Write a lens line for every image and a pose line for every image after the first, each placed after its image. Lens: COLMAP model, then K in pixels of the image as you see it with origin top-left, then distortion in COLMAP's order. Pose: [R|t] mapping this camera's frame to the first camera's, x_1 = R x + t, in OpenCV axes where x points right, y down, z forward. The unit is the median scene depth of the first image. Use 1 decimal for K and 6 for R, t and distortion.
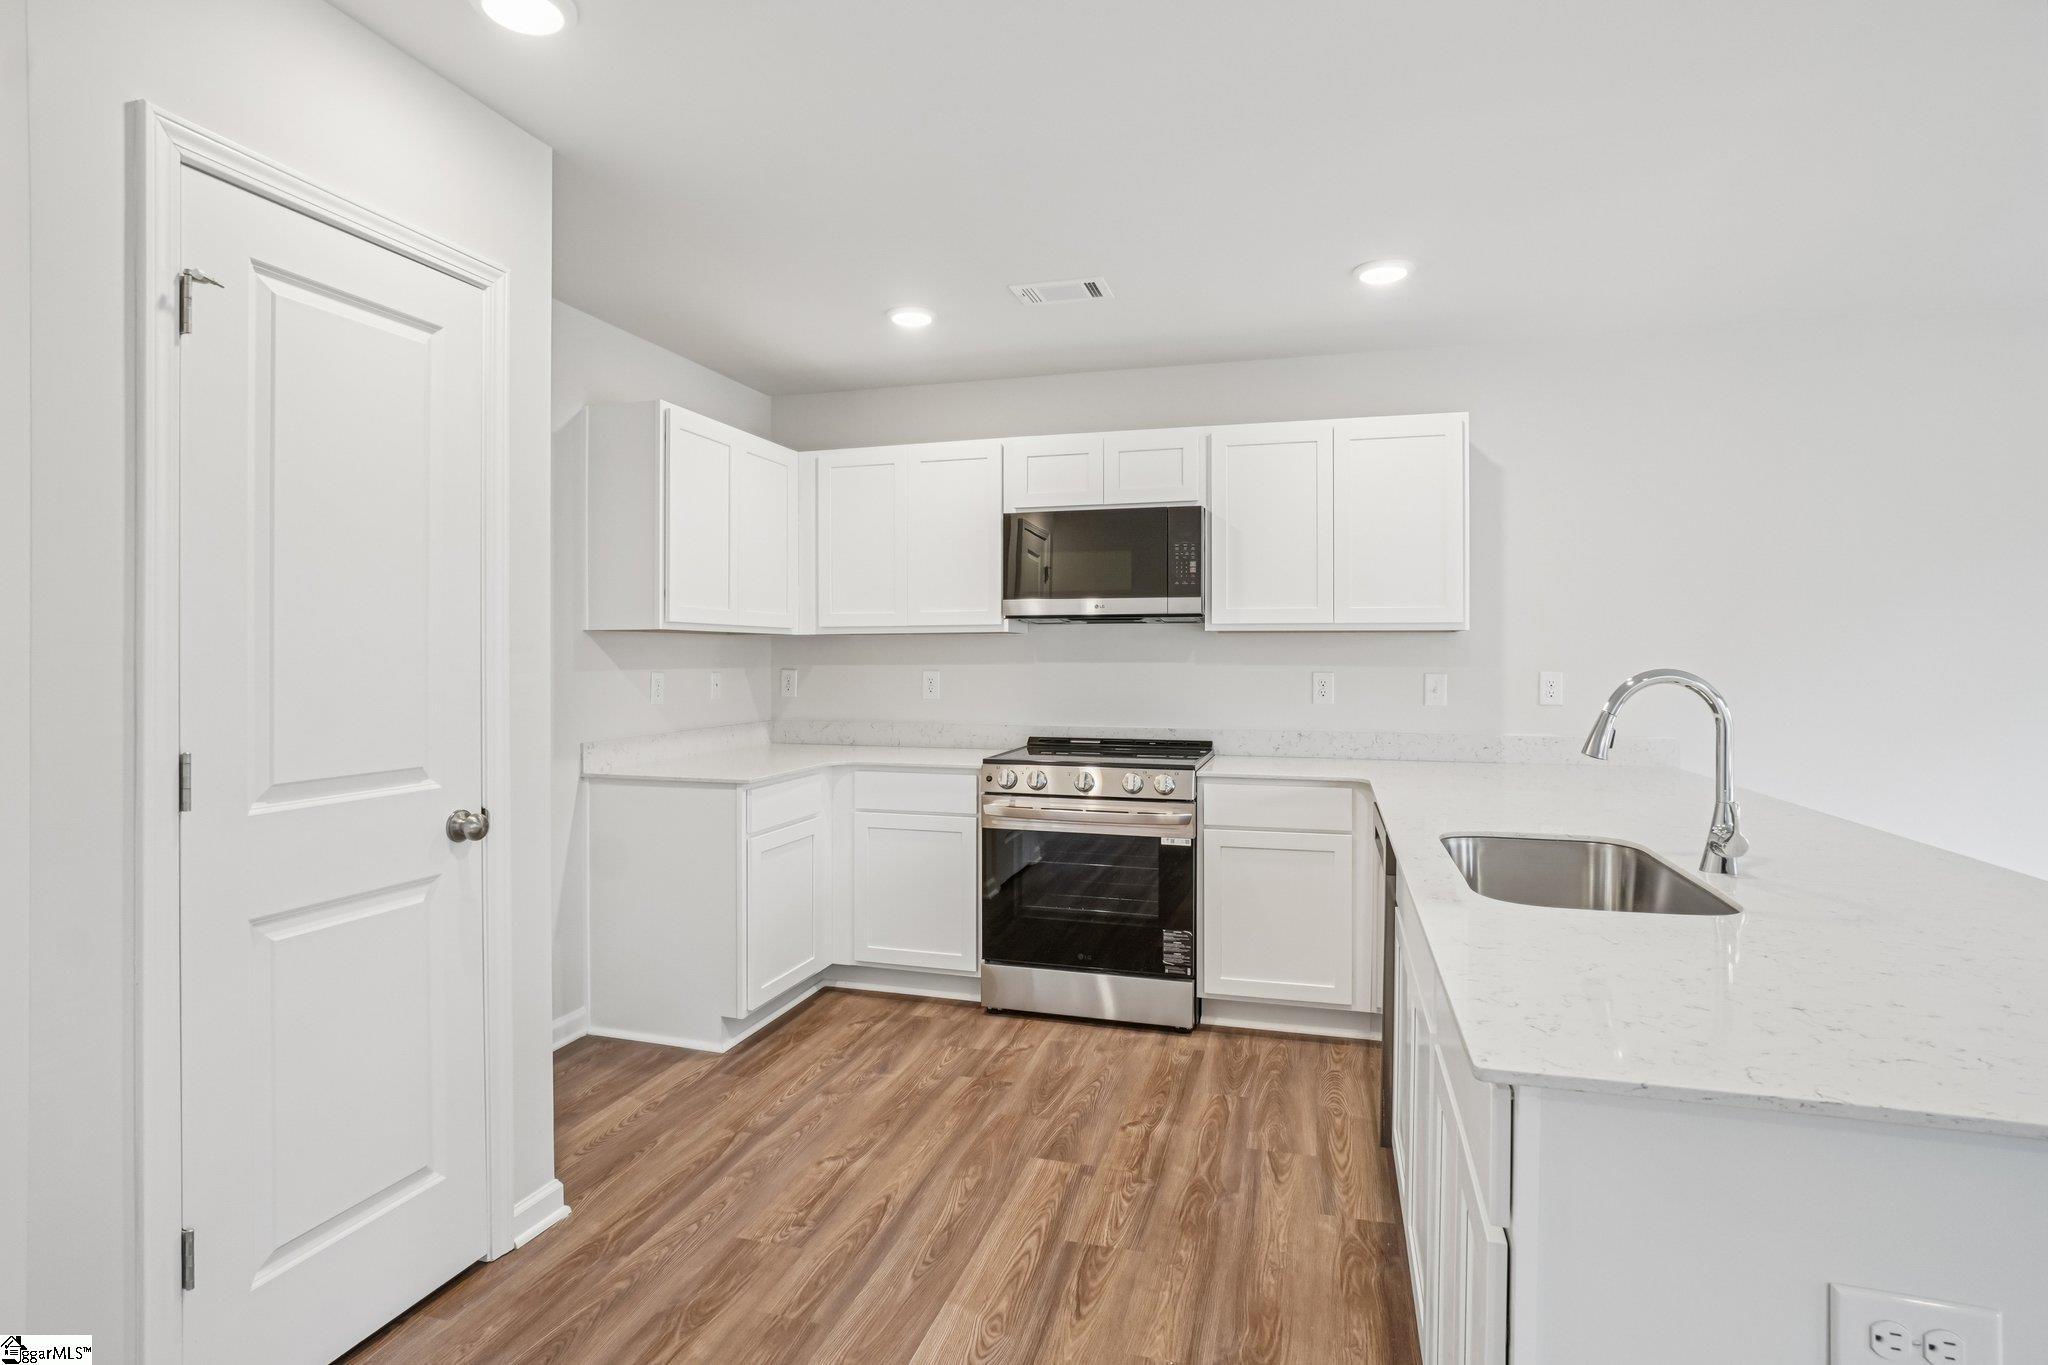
lens RADIAL K [[1056.3, 0, 1007.3], [0, 1056.3, 655.8], [0, 0, 1]] dist [-0.043875, 0.021267]
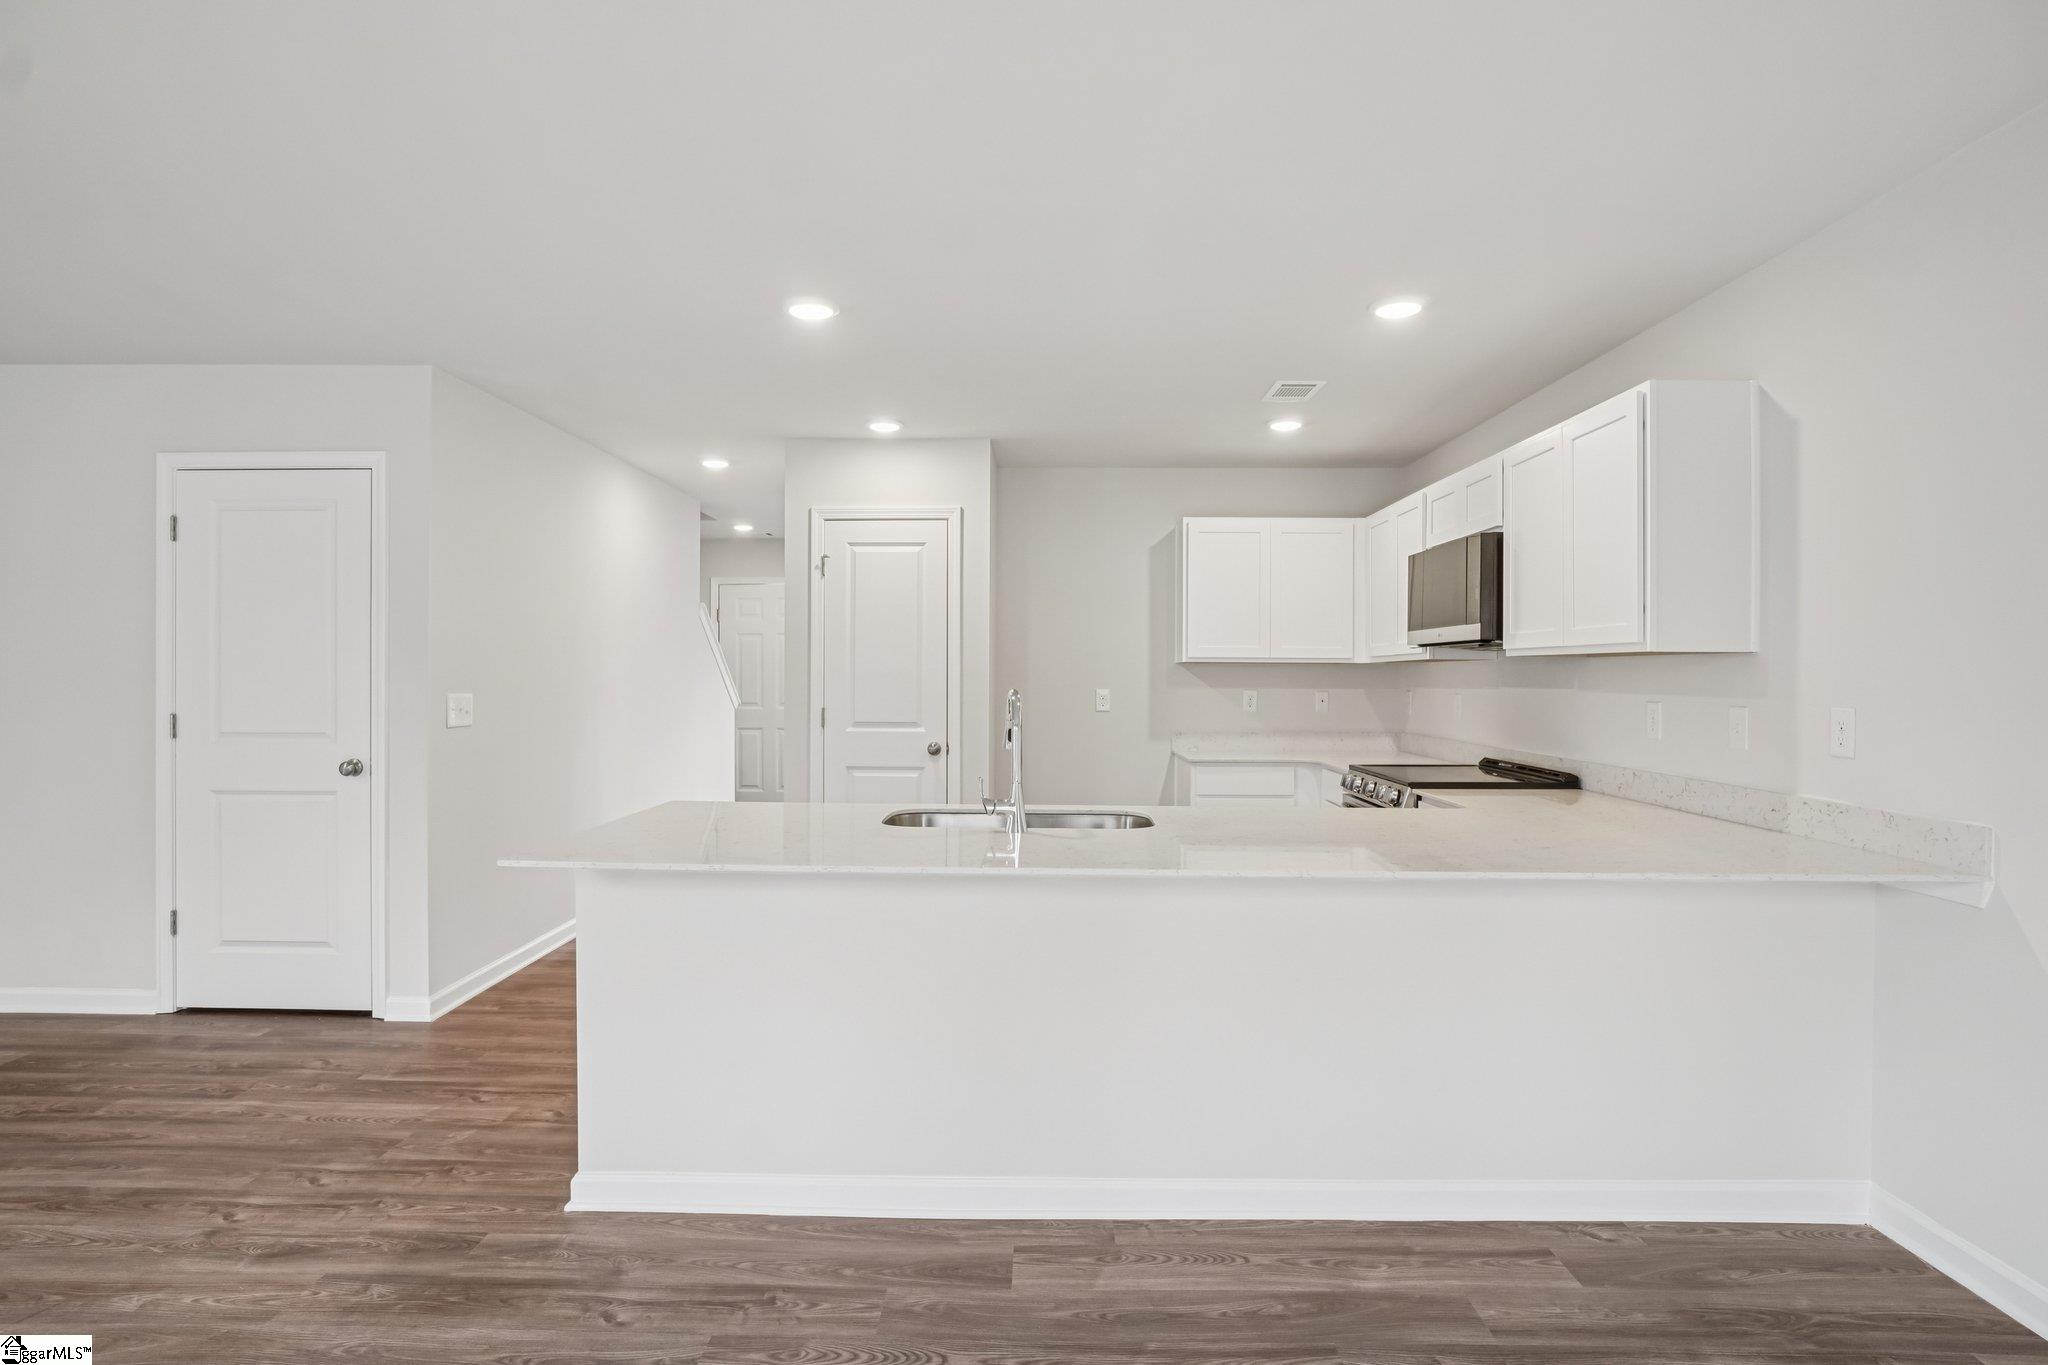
lens RADIAL K [[1048.9, 0, 1014.7], [0, 1048.9, 675.0], [0, 0, 1]] dist [-0.044819, 0.024432]
pose [[0.265637, 0.001312, -0.964072, 1.011954], [-0.005244, 0.999986, -0.000084, -0.003722], [0.964059, 0.005078, 0.265640, 0.297991]]
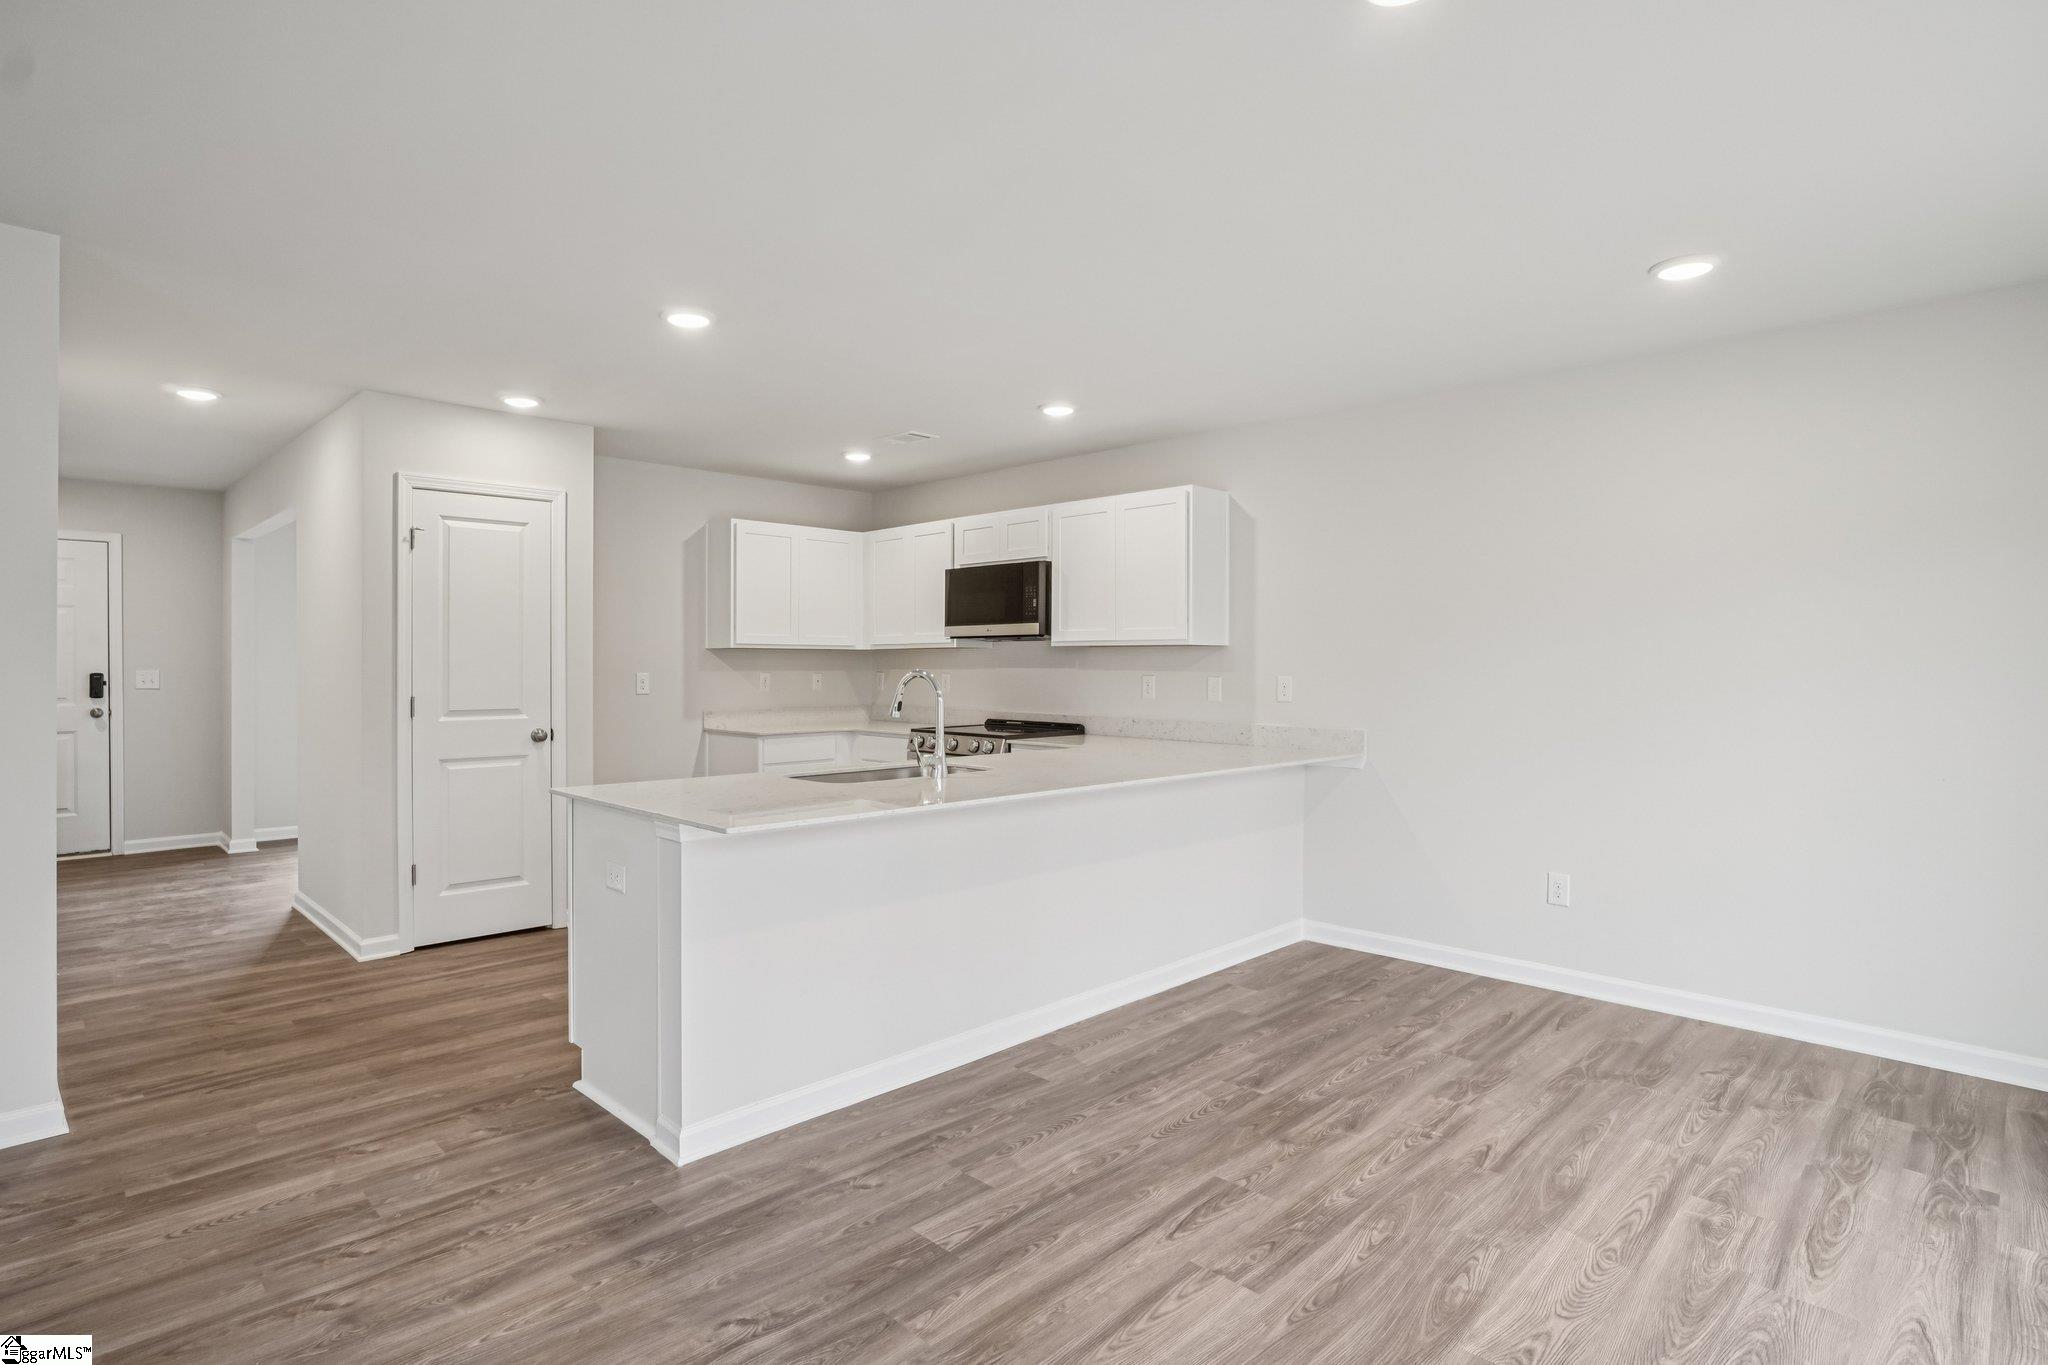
lens RADIAL K [[1053.0, 0, 1006.5], [0, 1053.0, 666.4], [0, 0, 1]] dist [-0.047846, 0.026466]
pose [[0.877097, 0.002789, -0.480306, 0.832556], [-0.001989, 0.999996, 0.002173, 0.001058], [0.480310, -0.000951, 0.877099, -0.298444]]
